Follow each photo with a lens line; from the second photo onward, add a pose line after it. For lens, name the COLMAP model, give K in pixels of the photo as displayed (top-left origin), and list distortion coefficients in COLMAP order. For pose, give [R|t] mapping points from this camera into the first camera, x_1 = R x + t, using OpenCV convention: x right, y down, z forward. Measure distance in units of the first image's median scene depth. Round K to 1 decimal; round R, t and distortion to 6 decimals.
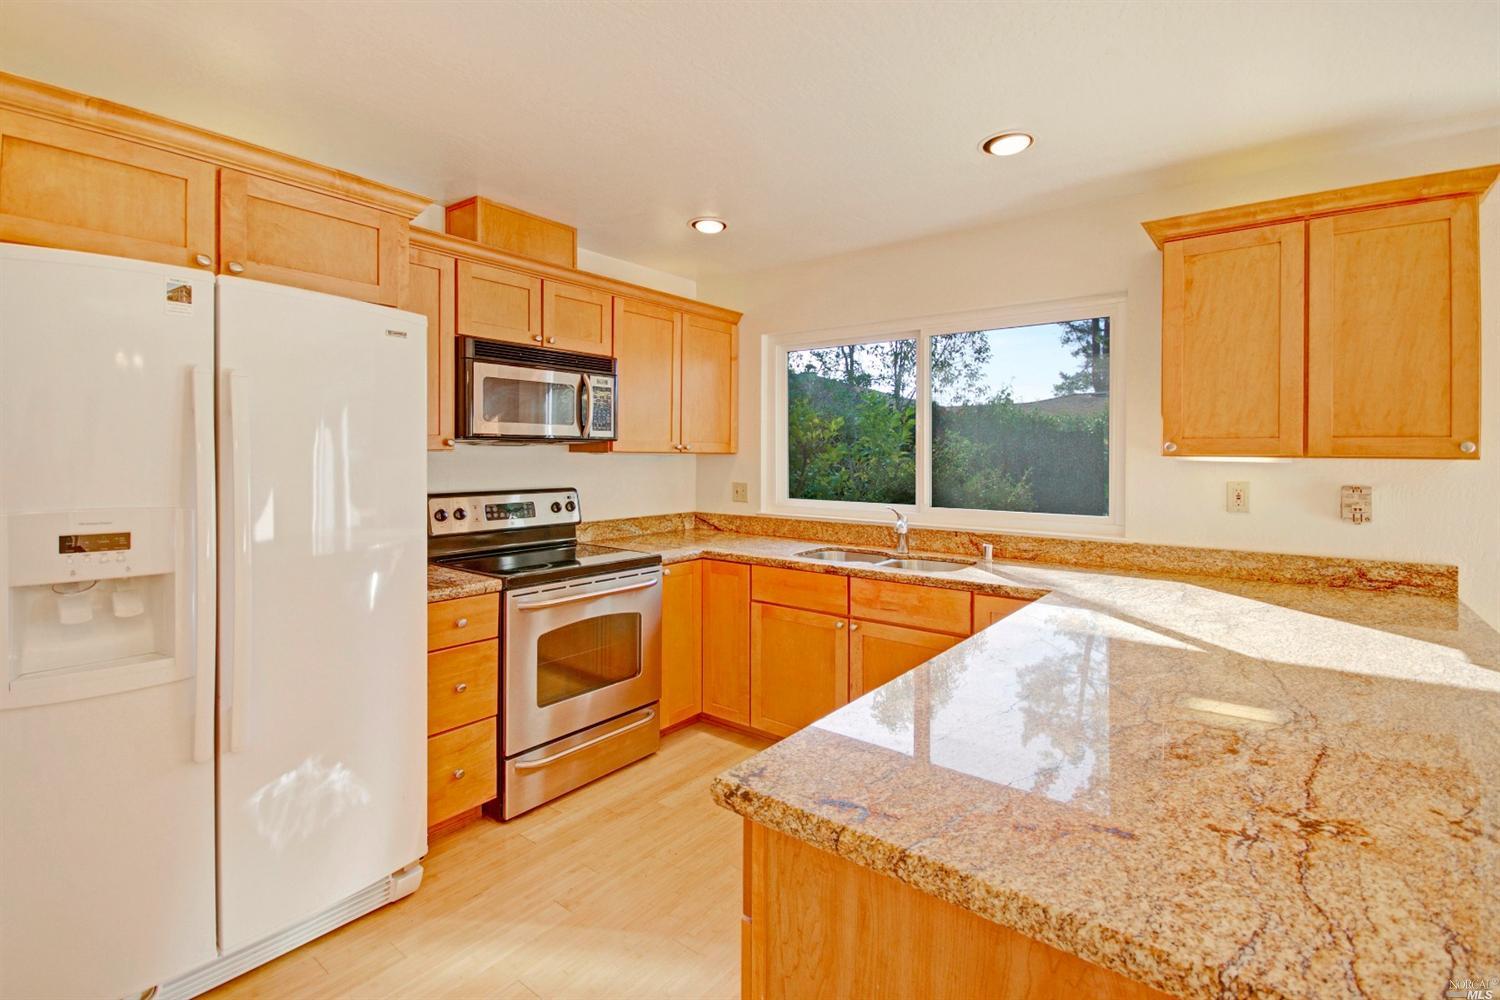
lens RADIAL K [[689.5, 0, 767.7], [0, 689.5, 445.4], [0, 0, 1]] dist [-0.016000, -0.001746]
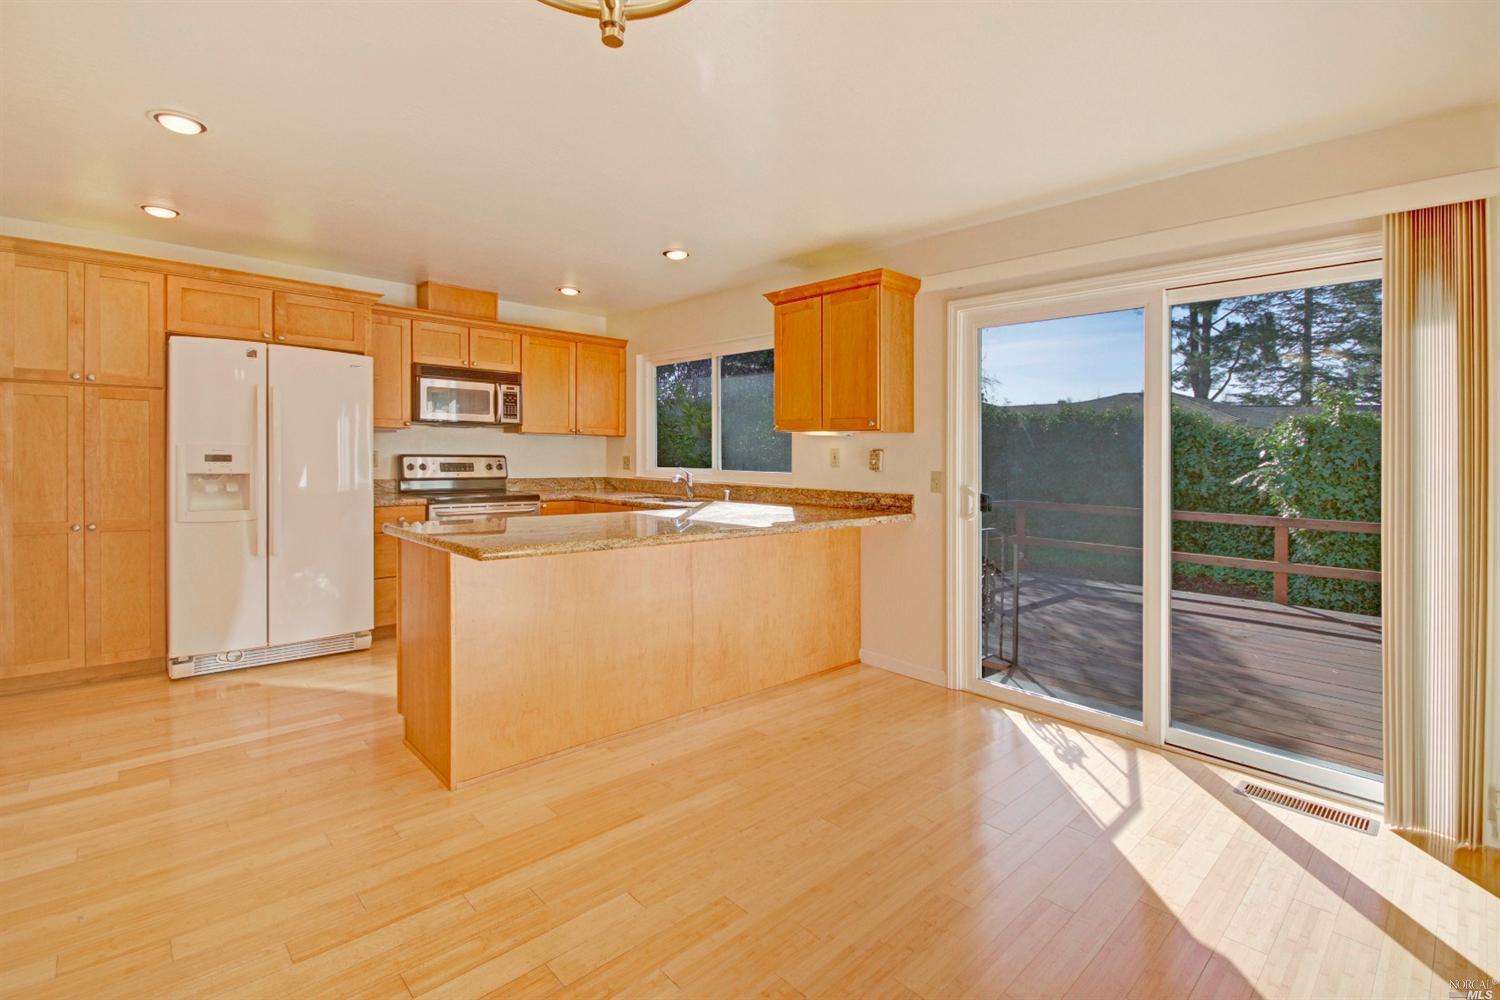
lens RADIAL K [[689.5, 0, 766.8], [0, 689.5, 455.3], [0, 0, 1]] dist [-0.016000, -0.001746]
pose [[0.988862, 0.010052, -0.148495, 0.653326], [-0.008066, 0.999870, 0.013976, 0.040699], [0.148616, -0.012623, 0.988814, -0.559266]]
